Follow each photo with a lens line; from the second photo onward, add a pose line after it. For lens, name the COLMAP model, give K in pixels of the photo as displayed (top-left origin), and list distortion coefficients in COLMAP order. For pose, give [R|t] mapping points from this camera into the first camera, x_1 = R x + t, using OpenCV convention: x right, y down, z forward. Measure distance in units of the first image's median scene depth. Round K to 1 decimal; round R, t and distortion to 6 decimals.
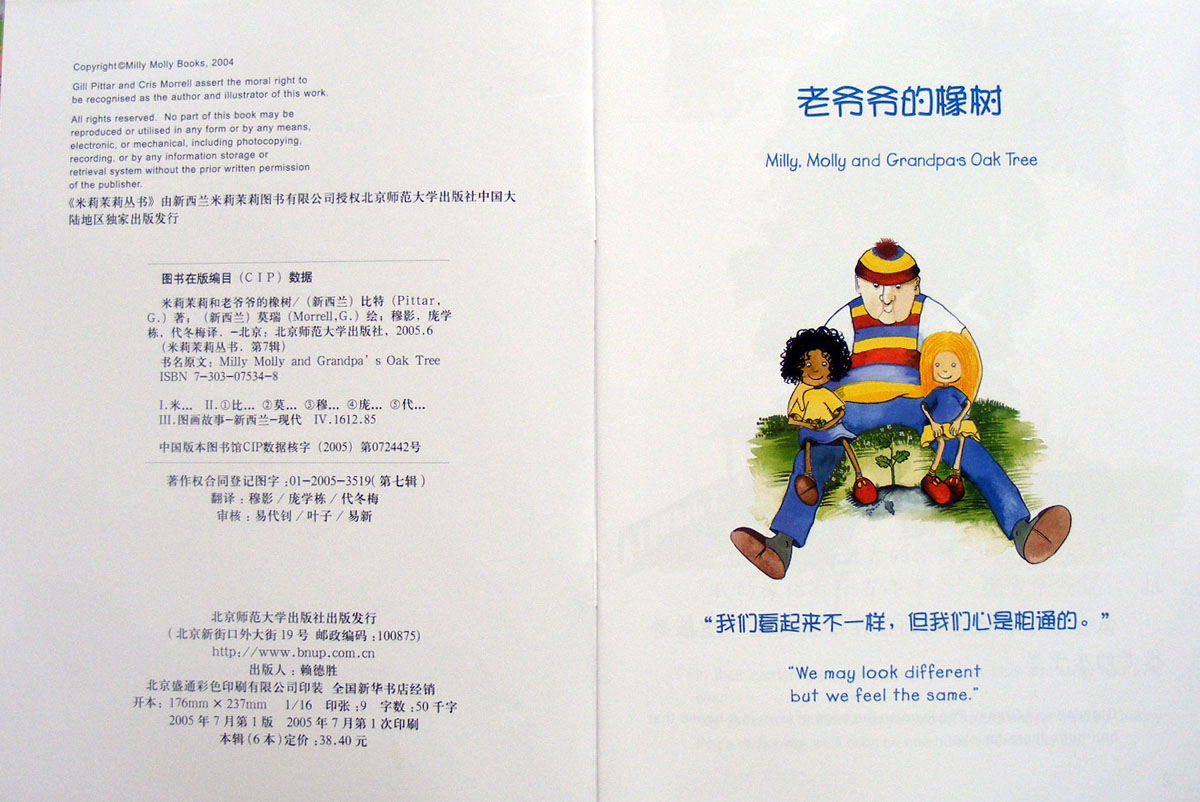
lens RADIAL K [[552.9, 0, 599.2], [0, 552.9, 396.7], [0, 0, 1]] dist [0.000639, 0.000195]
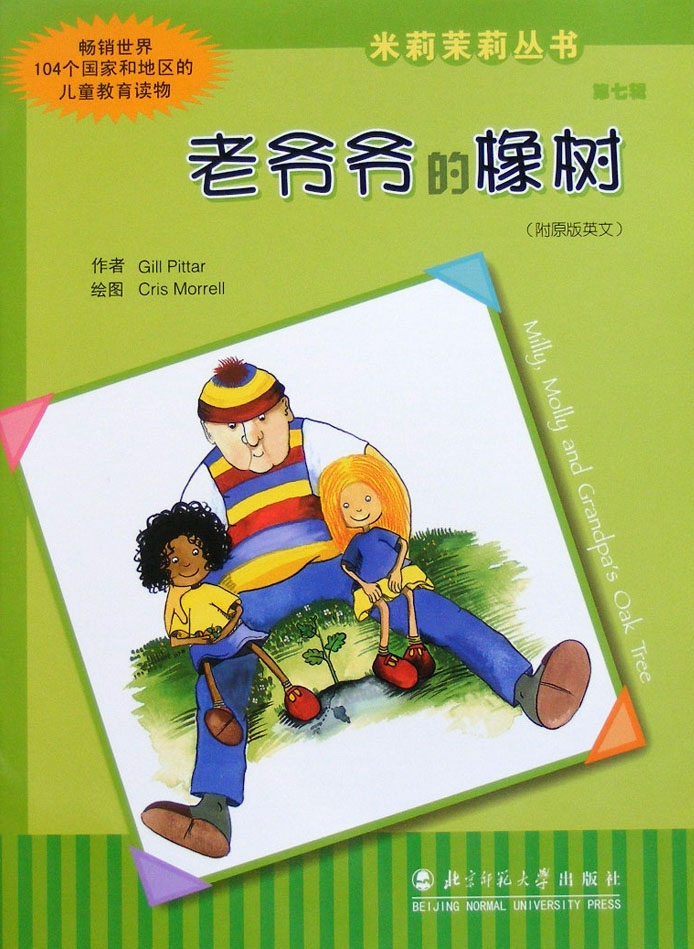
lens RADIAL K [[470.9, 0, 348.5], [0, 470.9, 477.3], [0, 0, 1]] dist [-0.001171, 0.000540]
pose [[0.953171, -0.302325, -0.008061, 0.631655], [0.302372, 0.953175, 0.005350, -0.095067], [0.006066, -0.007536, 0.999953, 0.388226]]
